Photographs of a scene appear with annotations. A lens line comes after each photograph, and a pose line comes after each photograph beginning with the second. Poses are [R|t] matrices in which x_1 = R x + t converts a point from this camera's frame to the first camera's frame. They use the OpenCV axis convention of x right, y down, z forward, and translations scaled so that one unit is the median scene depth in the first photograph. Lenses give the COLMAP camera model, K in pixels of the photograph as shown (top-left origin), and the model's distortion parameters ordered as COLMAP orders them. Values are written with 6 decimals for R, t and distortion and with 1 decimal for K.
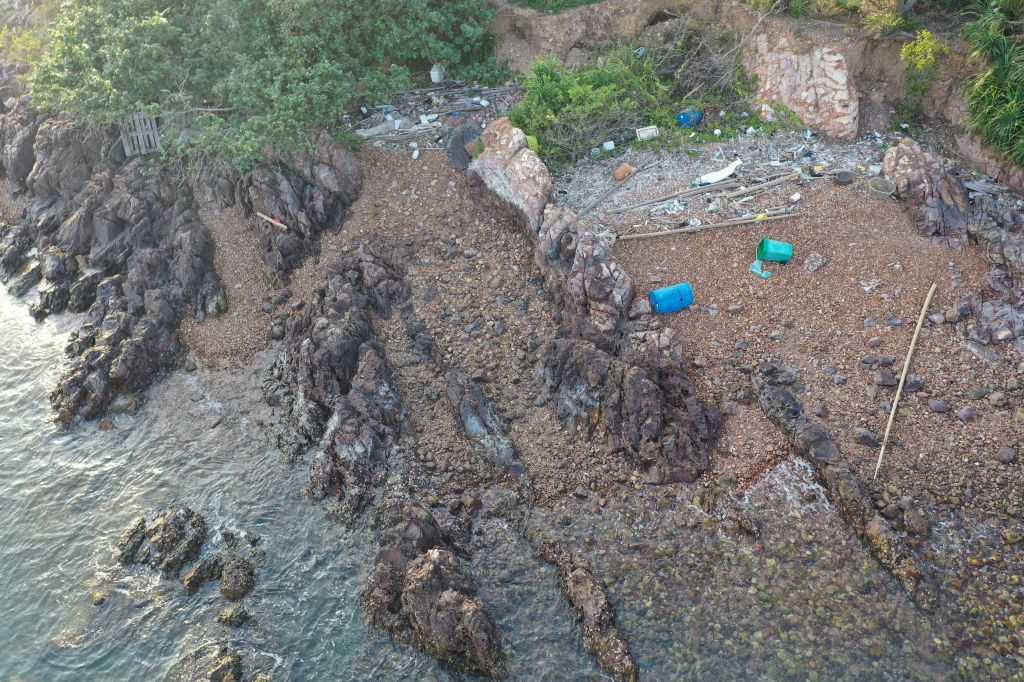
lens RADIAL K [[824.6, 0, 512.0], [0, 824.6, 341.0], [0, 0, 1]] dist [0.010076, 0.001306]
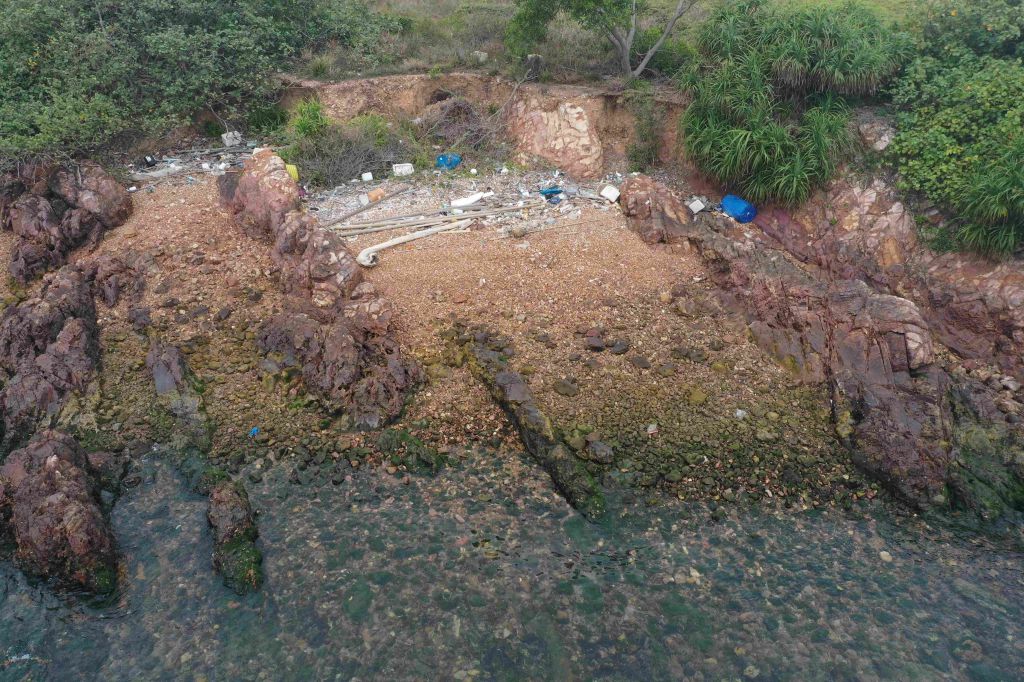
lens RADIAL K [[804.0, 0, 512.0], [0, 804.0, 341.0], [0, 0, 1]] dist [-0.006292, -0.004310]
pose [[0.997299, 0.002881, 0.073387, 0.234032], [0.017144, 0.962494, -0.270759, 0.256647], [-0.071415, 0.271286, 0.959846, 0.053704]]
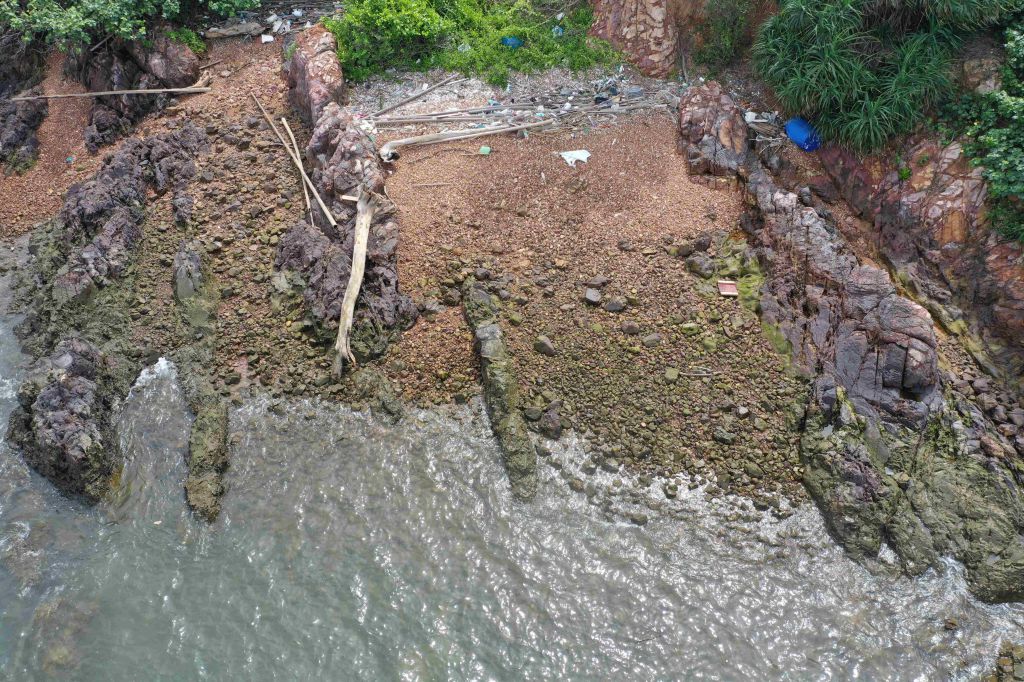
lens RADIAL K [[804.0, 0, 512.0], [0, 804.0, 341.0], [0, 0, 1]] dist [-0.006292, -0.004310]
pose [[0.986054, 0.131310, -0.102249, 0.388433], [-0.130450, 0.991340, 0.015083, 0.081205], [0.103345, -0.001534, 0.994644, 0.022220]]
